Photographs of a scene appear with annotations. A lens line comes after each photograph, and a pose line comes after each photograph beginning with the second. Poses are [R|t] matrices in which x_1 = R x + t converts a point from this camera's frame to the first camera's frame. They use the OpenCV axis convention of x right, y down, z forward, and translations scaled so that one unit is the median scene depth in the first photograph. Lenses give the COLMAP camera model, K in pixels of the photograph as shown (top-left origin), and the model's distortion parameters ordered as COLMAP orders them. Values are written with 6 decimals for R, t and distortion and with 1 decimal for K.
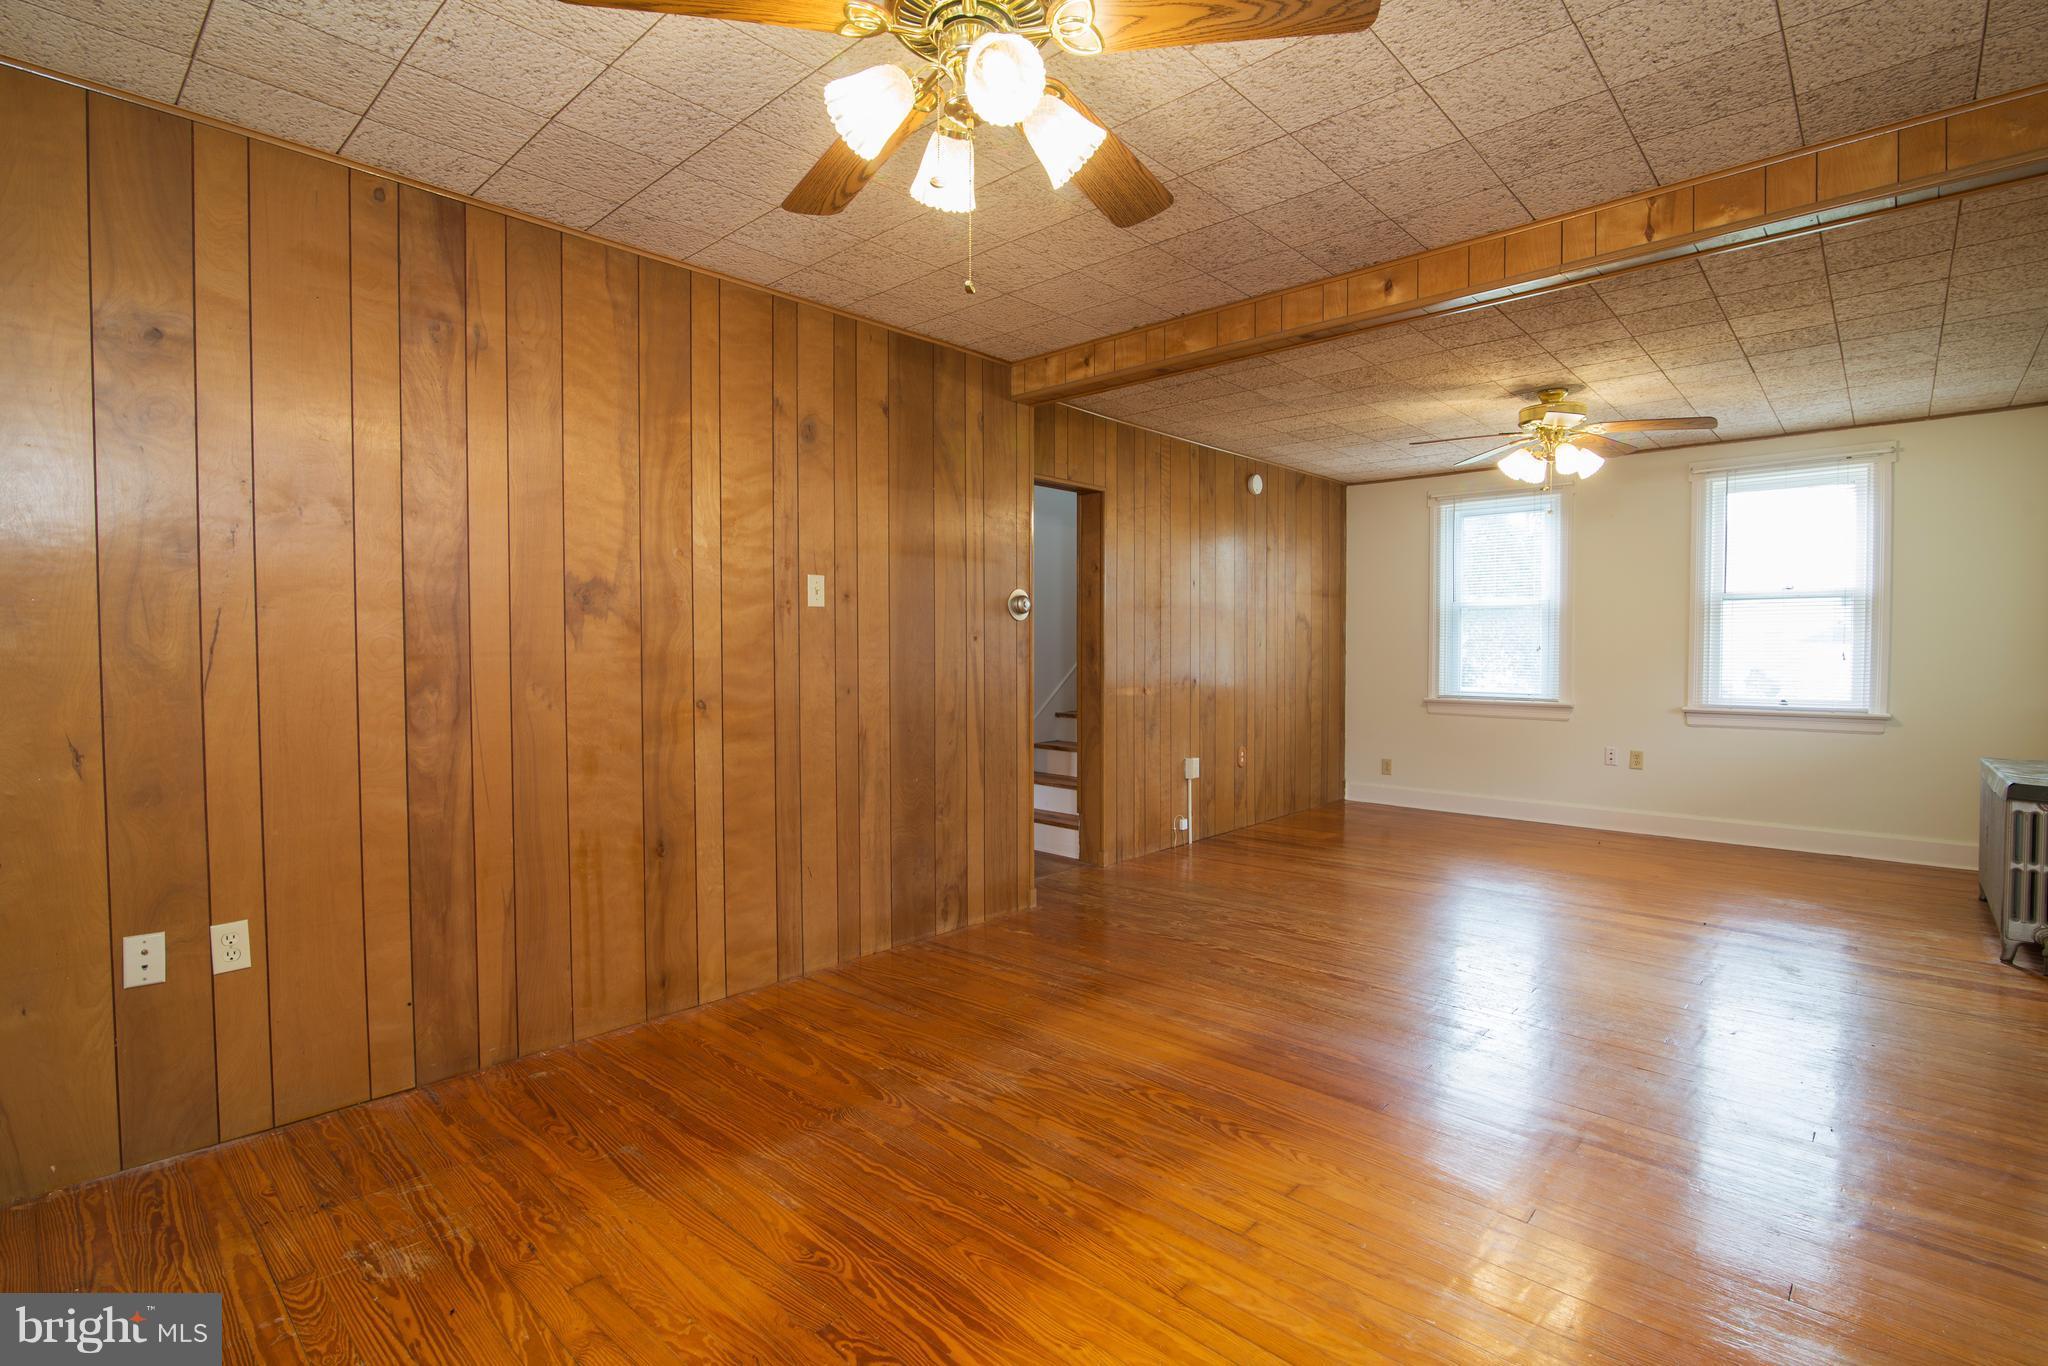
lens RADIAL K [[952.0, 0, 1030.0], [0, 952.0, 675.8], [0, 0, 1]] dist [-0.016093, 0.000340]
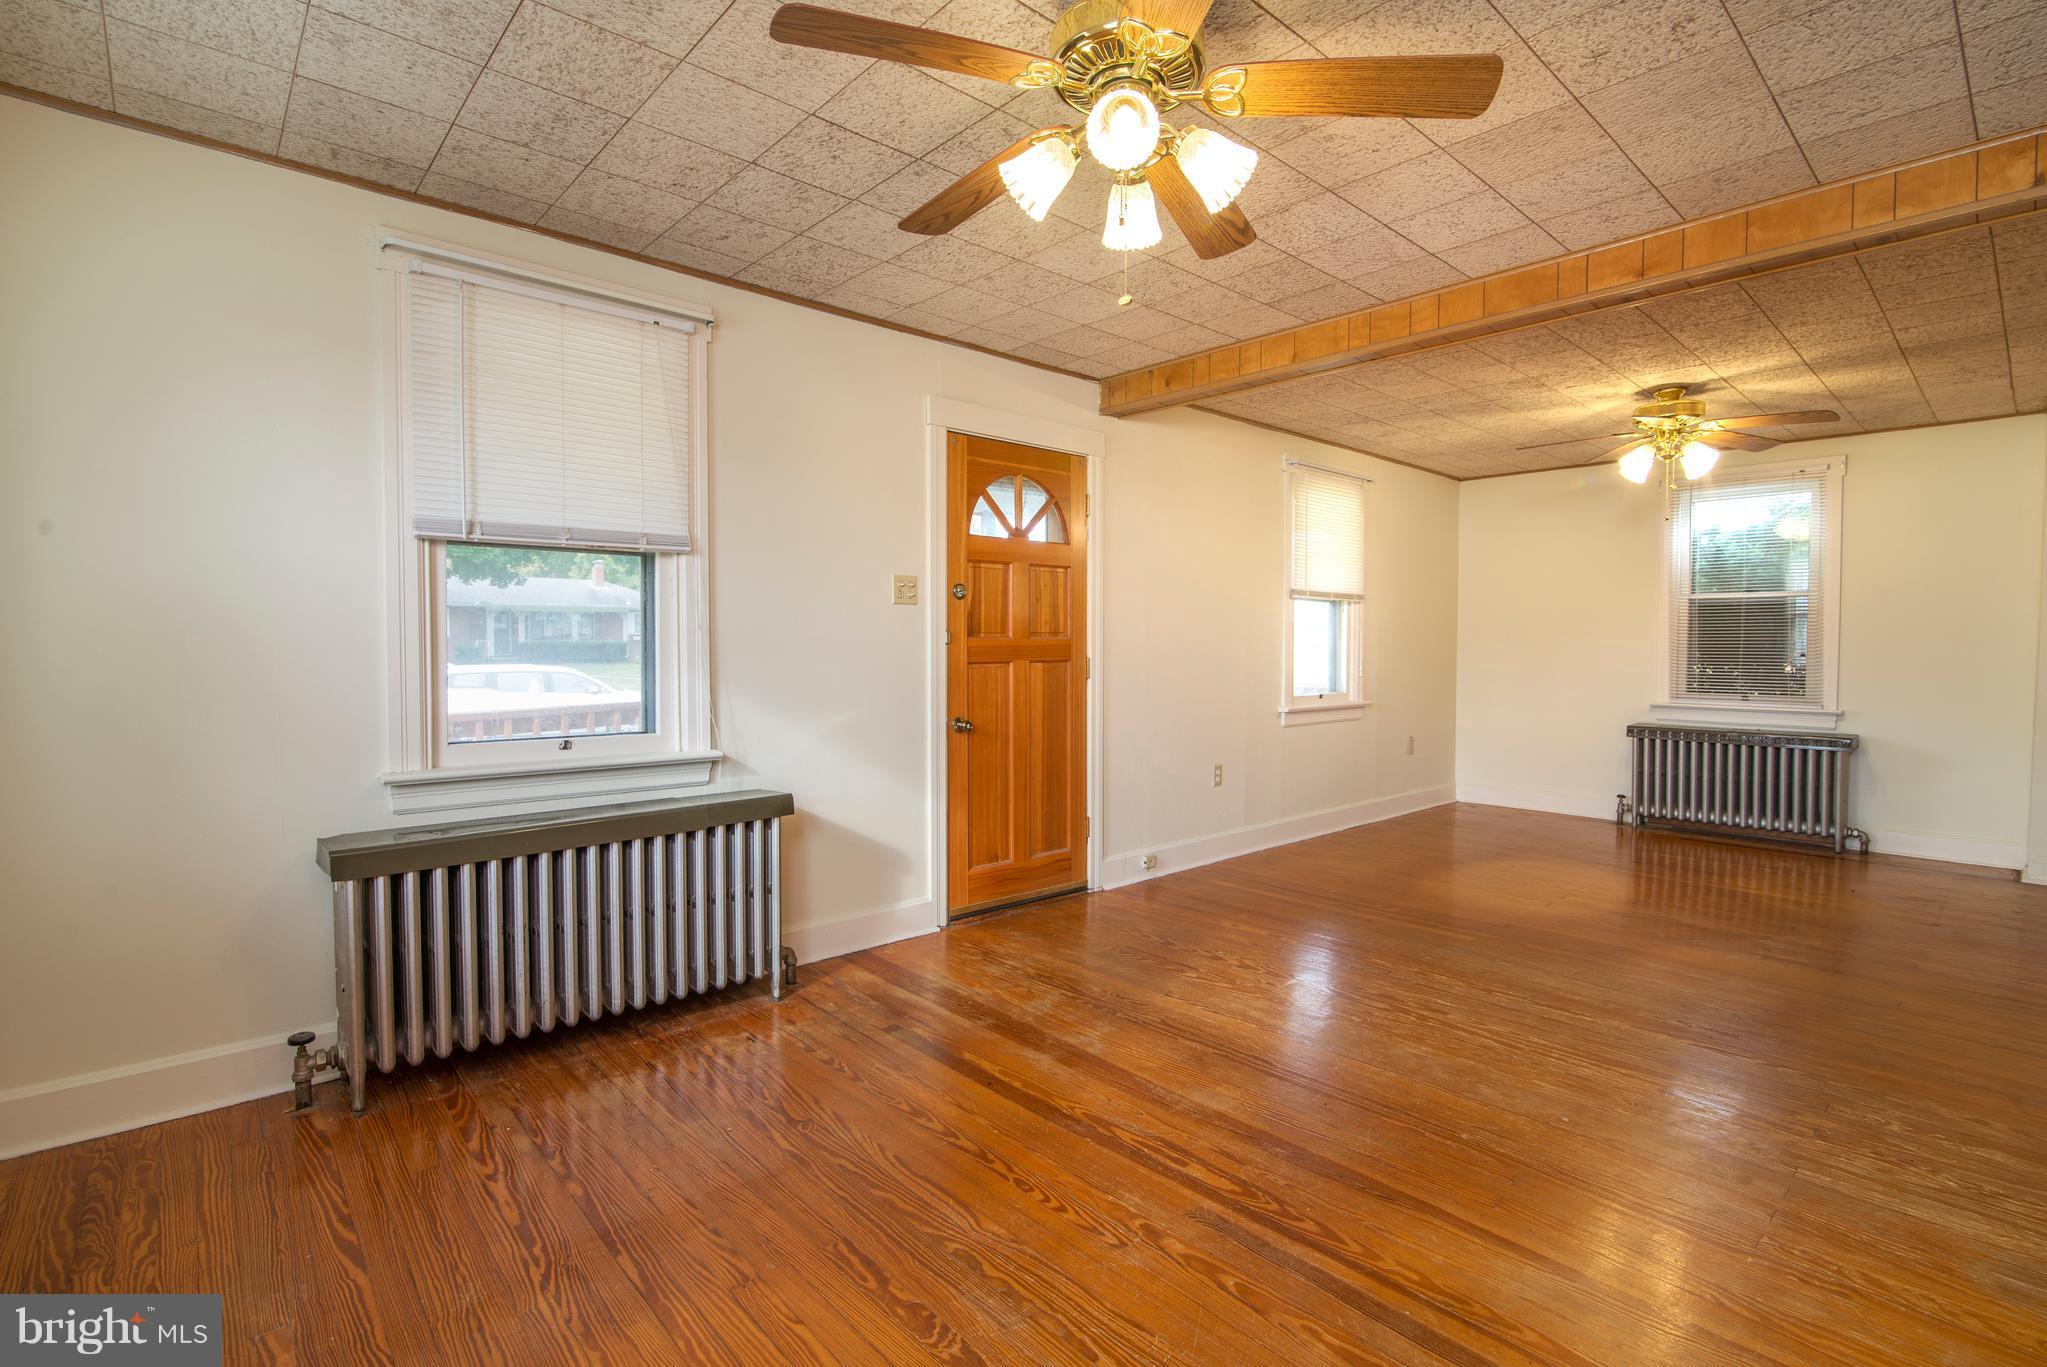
lens RADIAL K [[951.6, 0, 1018.2], [0, 951.6, 676.8], [0, 0, 1]] dist [-0.016093, 0.000340]
pose [[-0.995399, -0.005794, 0.095644, 0.648793], [0.000334, 0.997954, 0.063933, -0.049756], [-0.095819, 0.063671, -0.993360, 1.644586]]
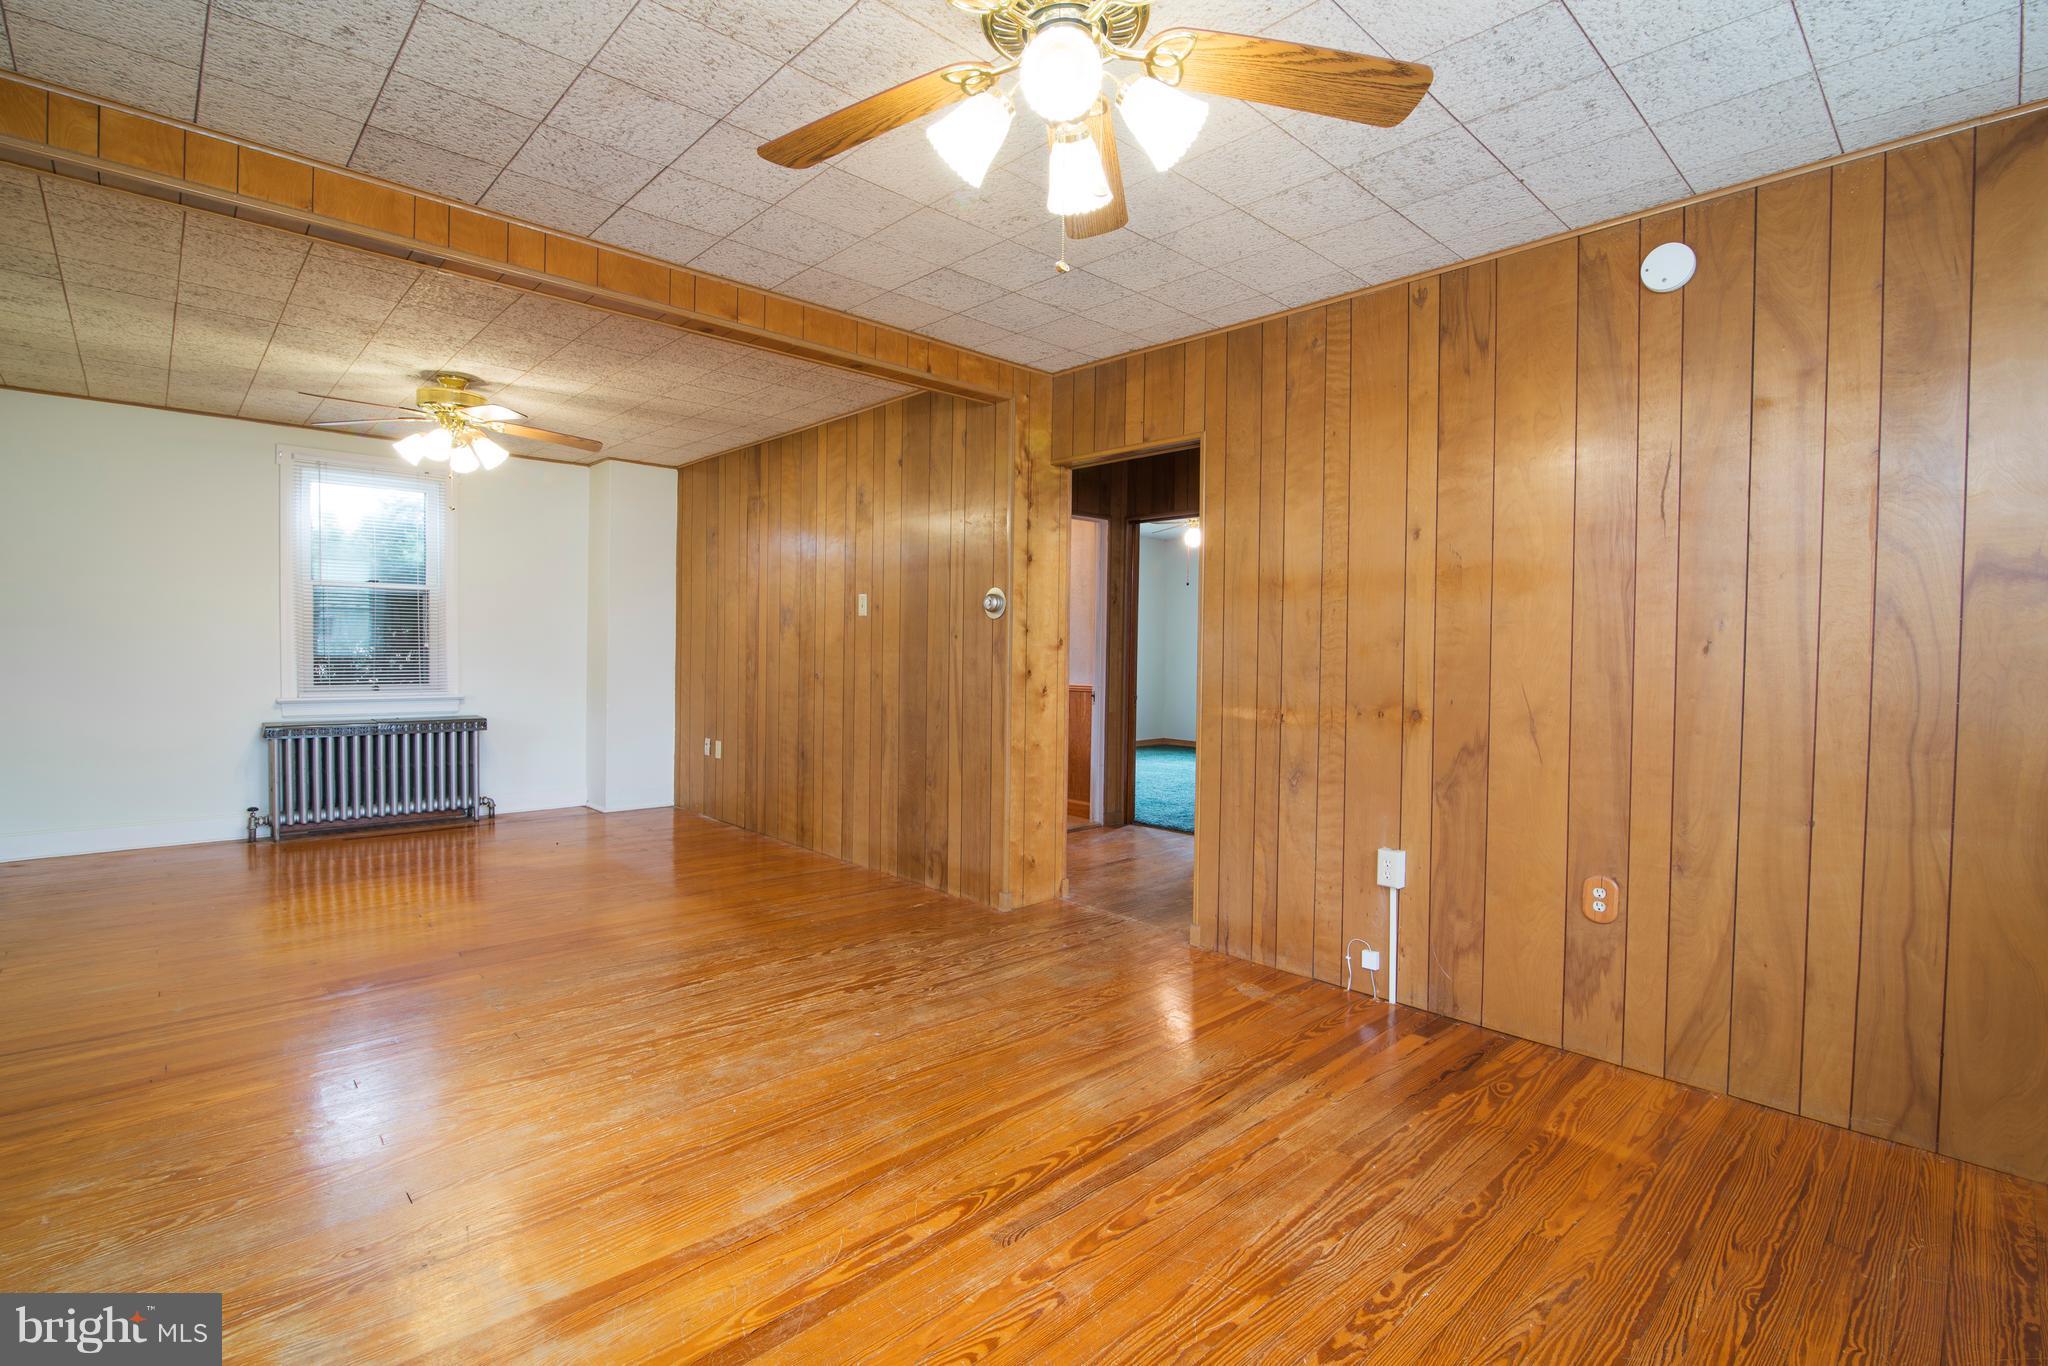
lens RADIAL K [[952.0, 0, 1030.5], [0, 952.0, 676.9], [0, 0, 1]] dist [-0.016093, 0.000340]
pose [[-0.066631, 0.031478, -0.997281, 1.067440], [-0.043926, 0.998441, 0.034449, -0.035745], [0.996810, 0.046102, -0.065144, 1.190079]]
